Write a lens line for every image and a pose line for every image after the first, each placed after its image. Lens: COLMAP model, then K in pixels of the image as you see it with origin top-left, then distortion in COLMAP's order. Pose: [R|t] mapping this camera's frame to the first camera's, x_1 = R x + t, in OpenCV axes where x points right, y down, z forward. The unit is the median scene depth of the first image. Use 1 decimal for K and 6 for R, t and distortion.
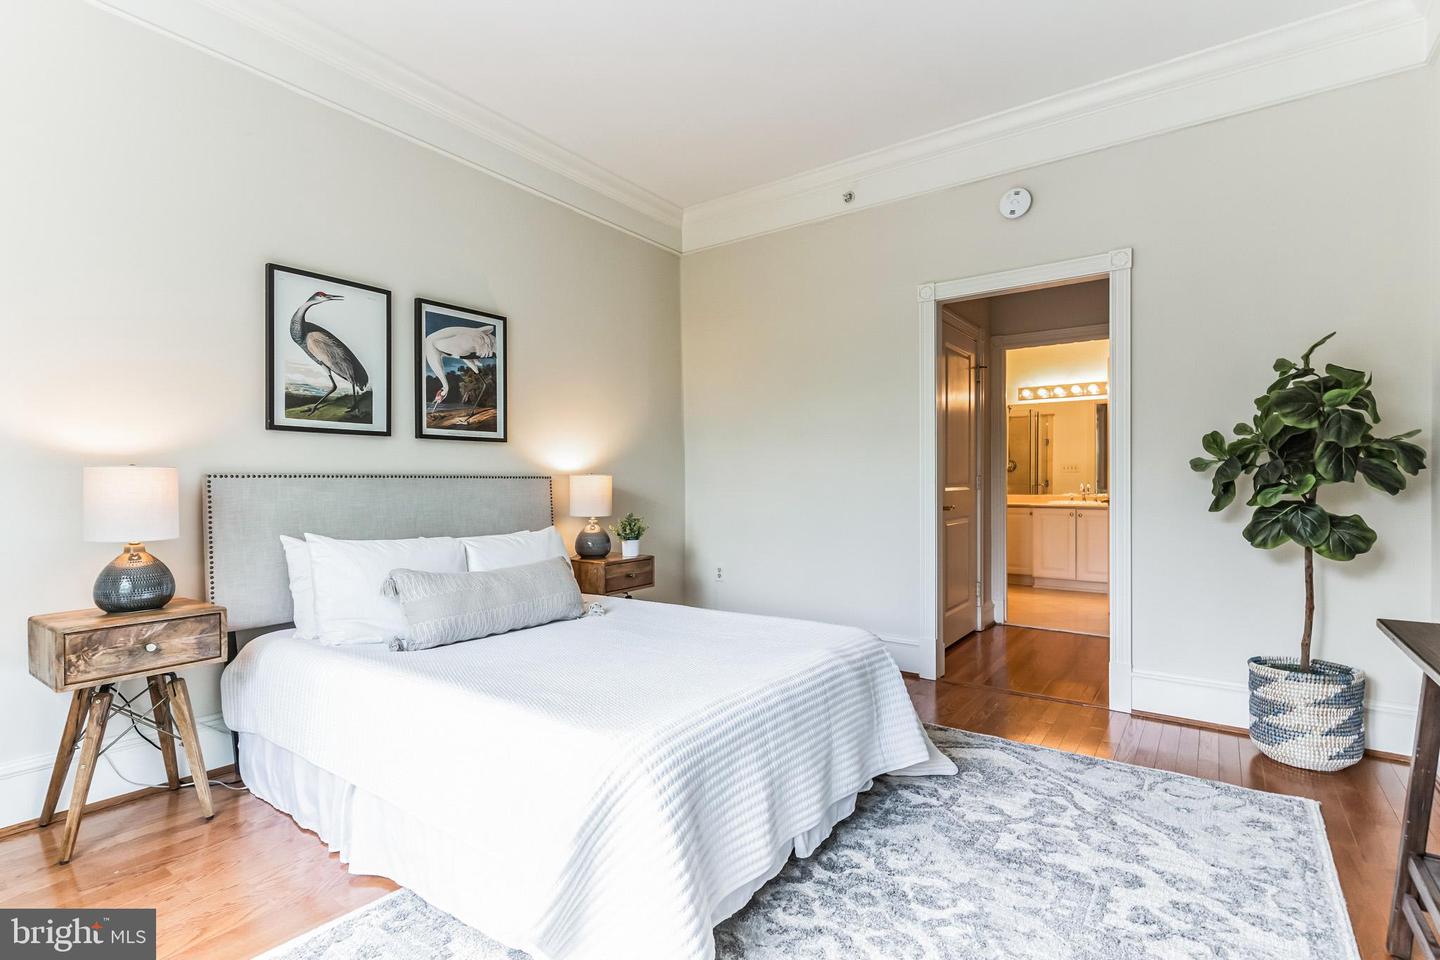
lens RADIAL K [[688.7, 0, 713.9], [0, 688.7, 482.1], [0, 0, 1]] dist [-0.000497, -0.000085]
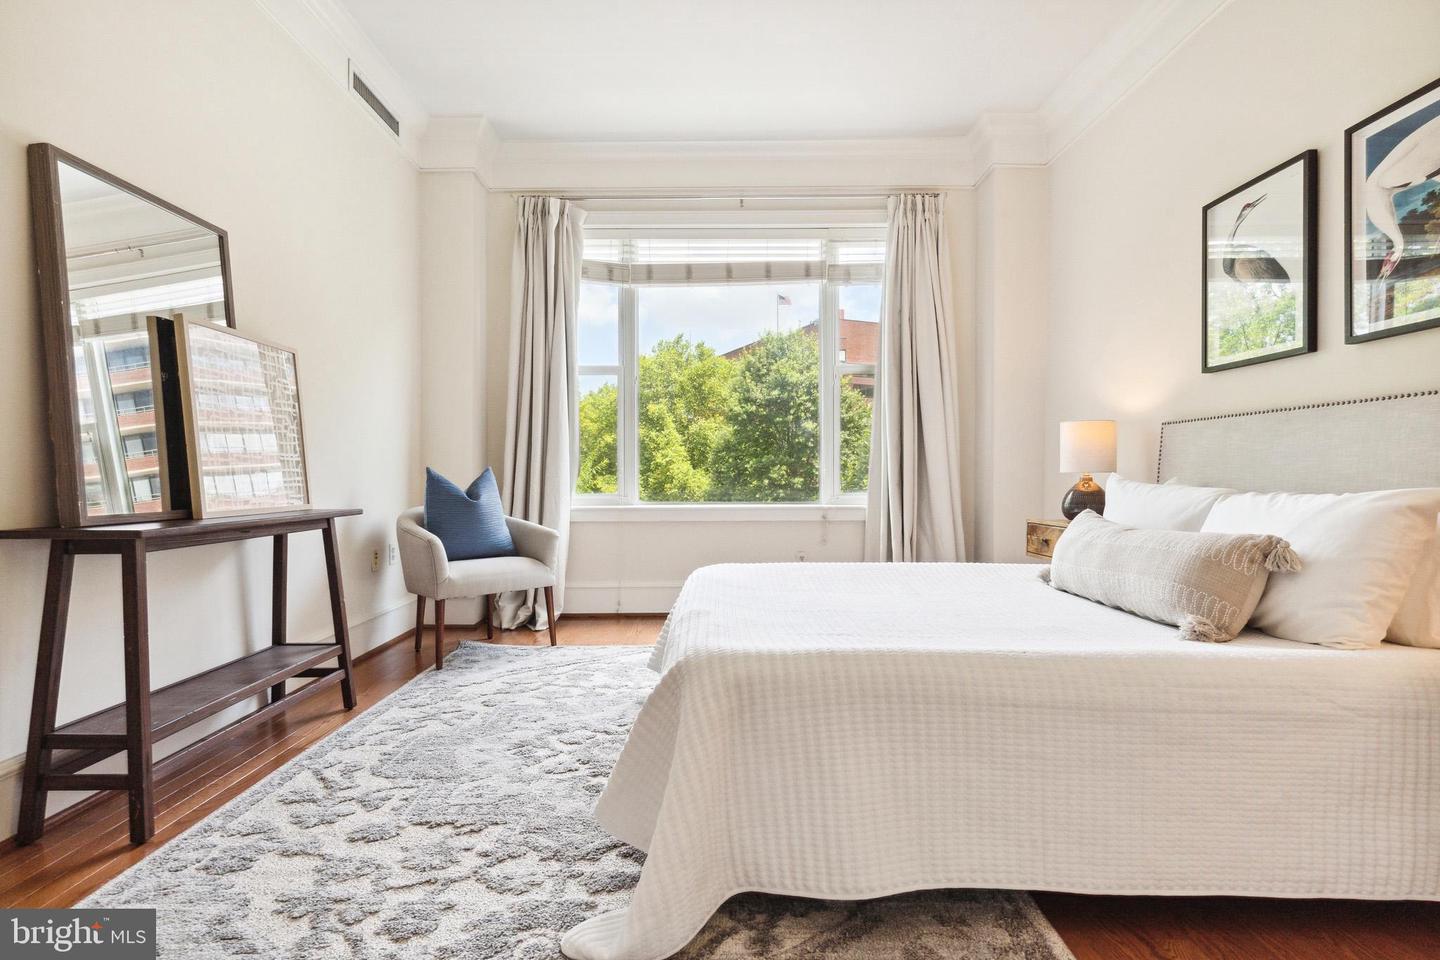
lens RADIAL K [[688.7, 0, 713.9], [0, 688.7, 482.1], [0, 0, 1]] dist [-0.000497, -0.000085]
pose [[-0.800649, 0.009113, -0.599064, 0.515859], [0.000394, 0.999892, 0.014684, 0.066905], [0.599133, 0.011521, -0.800566, 1.339026]]
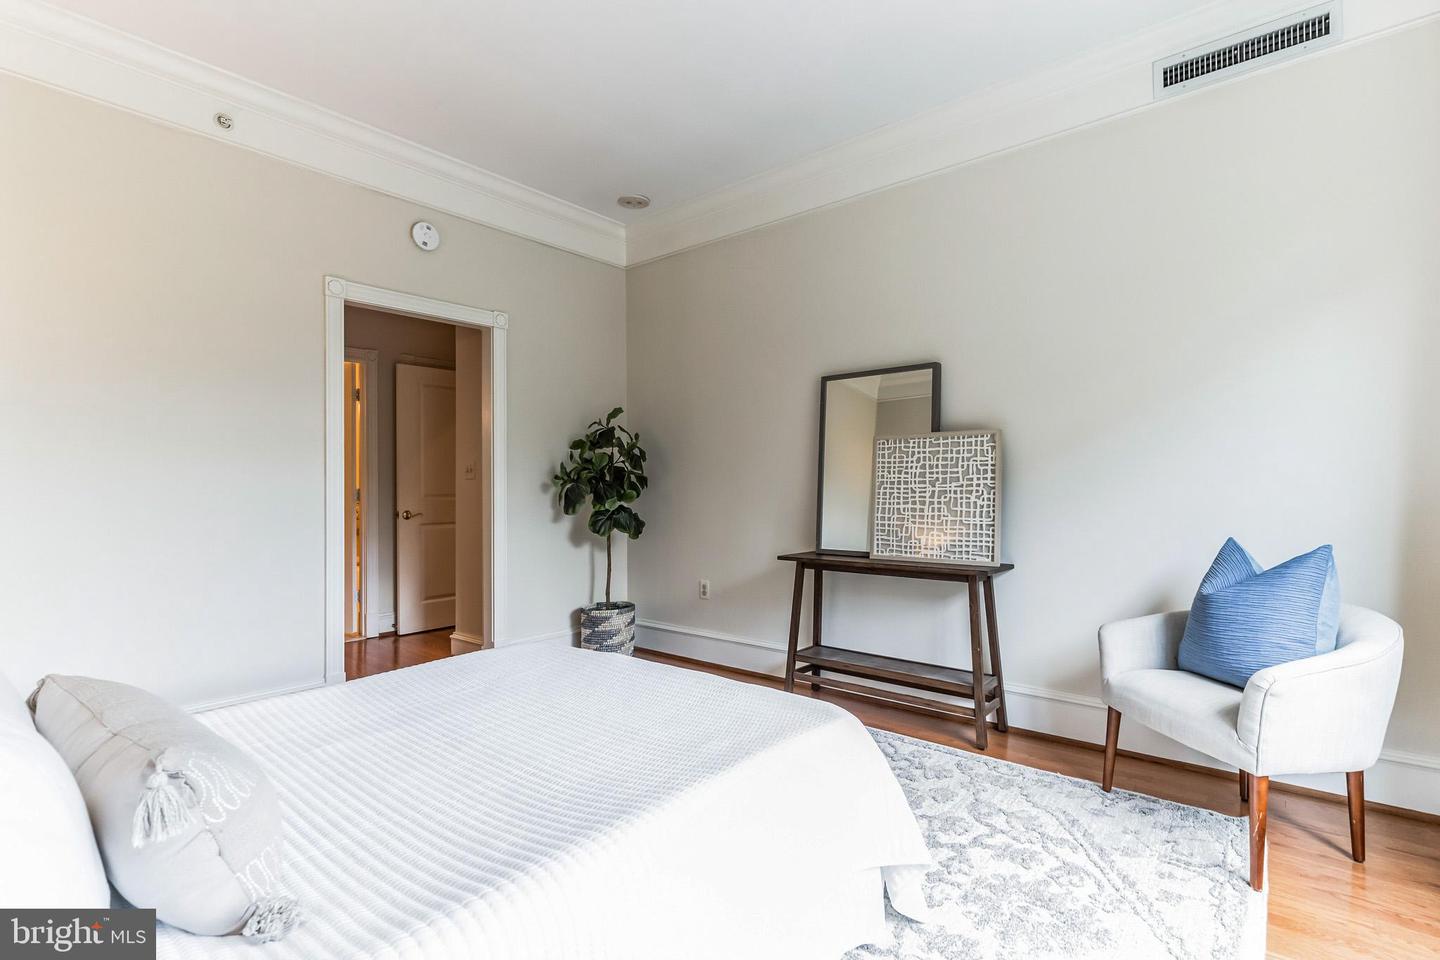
lens RADIAL K [[682.8, 0, 708.8], [0, 682.8, 483.2], [0, 0, 1]] dist [-0.002685, 0.000115]
pose [[0.070837, 0.007315, 0.997461, -0.733144], [0.010397, 0.999913, -0.008072, -0.011733], [-0.997434, 0.010942, 0.070755, 0.618695]]
